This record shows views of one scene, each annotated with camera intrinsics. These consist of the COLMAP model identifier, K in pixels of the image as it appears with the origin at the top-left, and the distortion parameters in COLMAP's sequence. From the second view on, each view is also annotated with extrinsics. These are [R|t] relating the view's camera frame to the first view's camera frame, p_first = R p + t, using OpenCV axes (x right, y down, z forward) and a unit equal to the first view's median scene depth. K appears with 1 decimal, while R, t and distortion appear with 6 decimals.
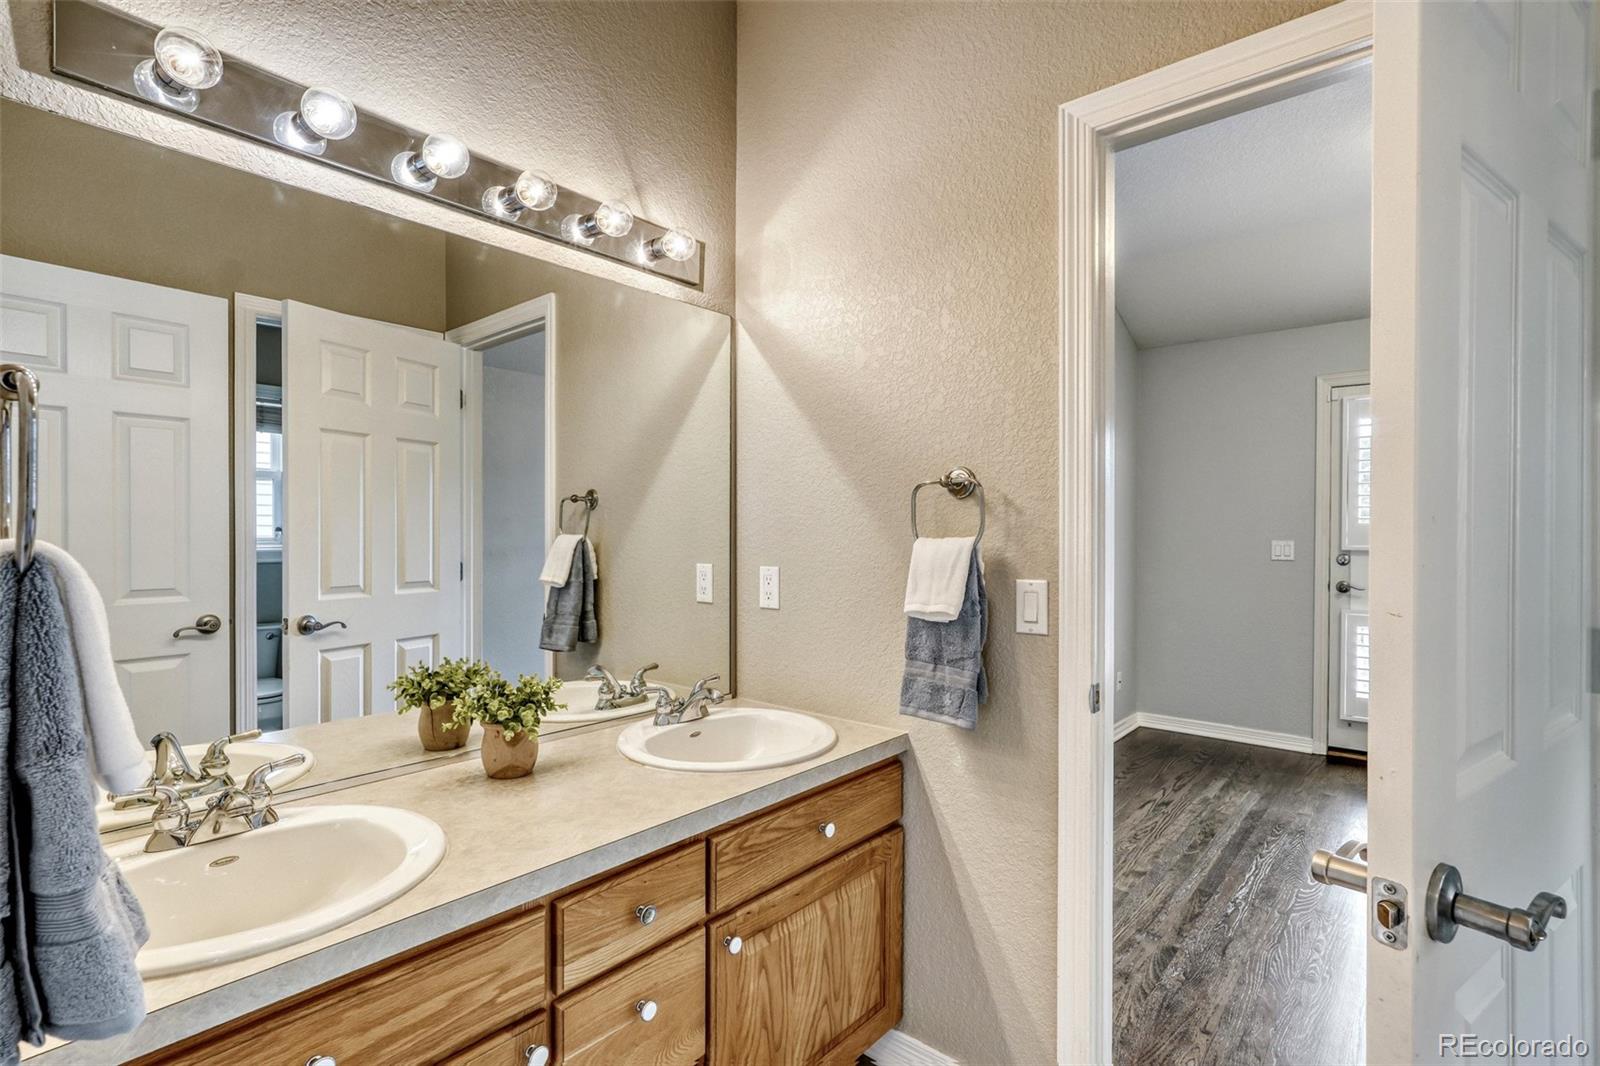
lens RADIAL K [[783.6, 0, 799.1], [0, 783.6, 534.9], [0, 0, 1]] dist [-0.026413, 0.000488]
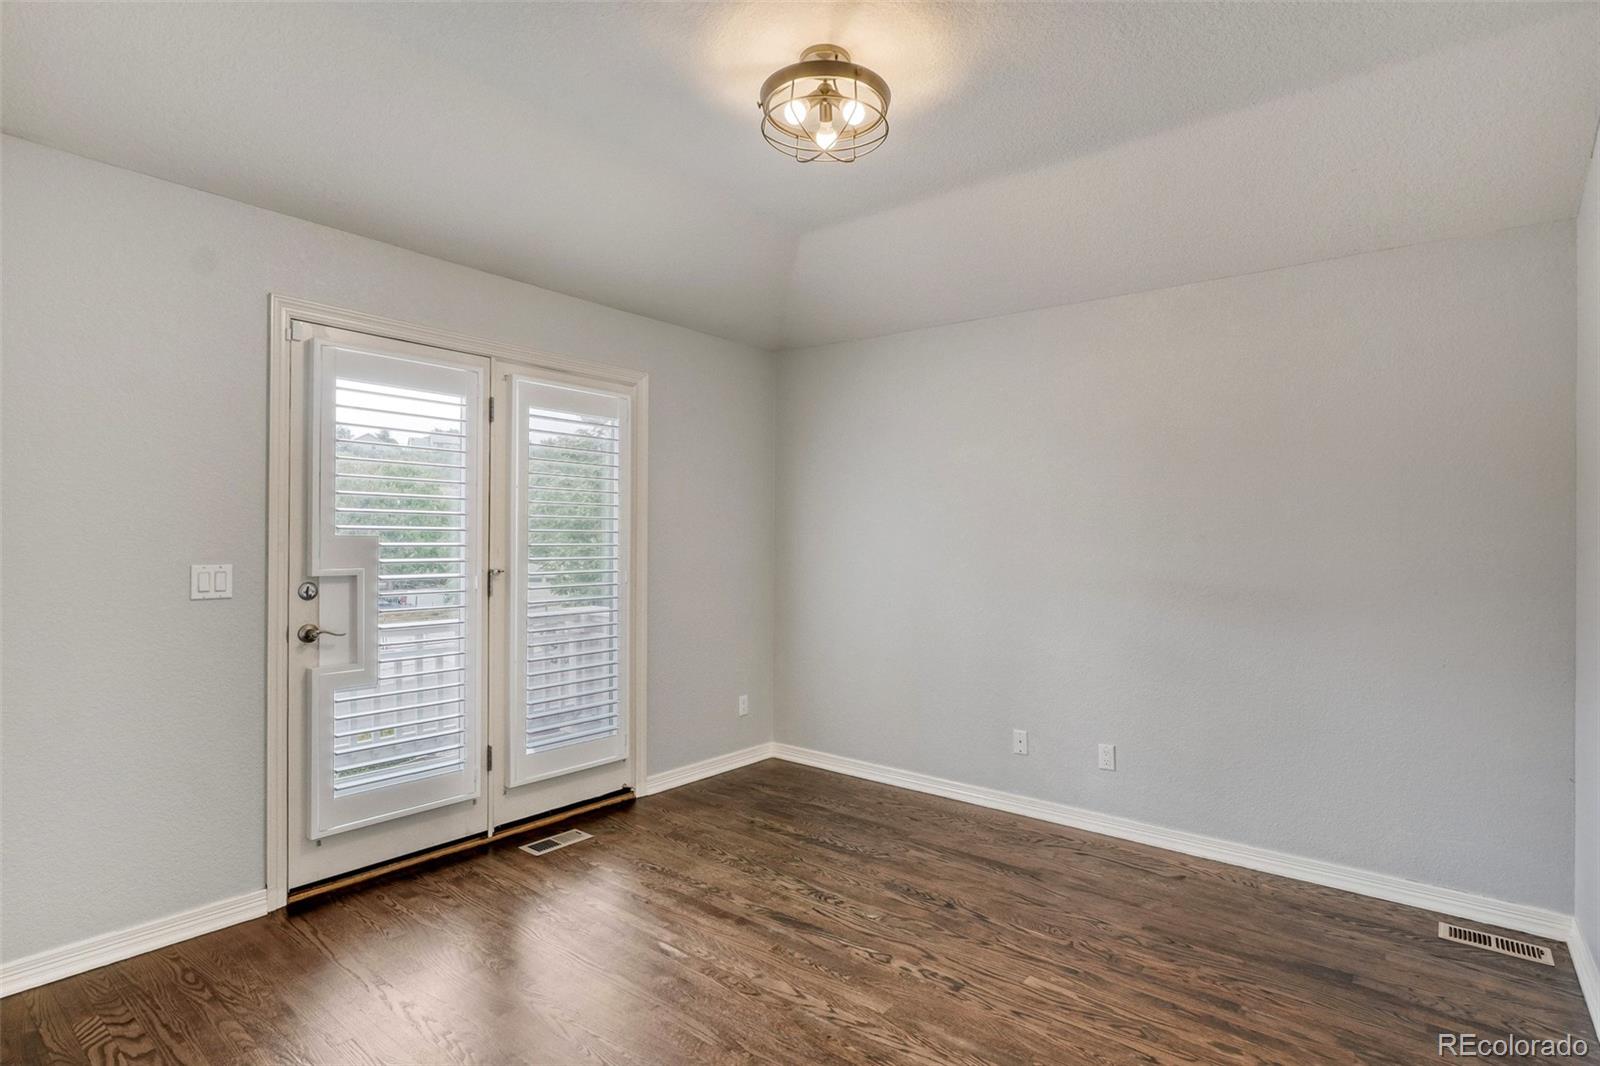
lens RADIAL K [[783.6, 0, 800.0], [0, 783.6, 534.8], [0, 0, 1]] dist [-0.026413, 0.000488]
pose [[-0.022281, 0.002062, 0.999750, 0.050474], [0.001156, 0.999997, -0.002037, -0.012924], [-0.999751, 0.001111, -0.022284, 0.601932]]
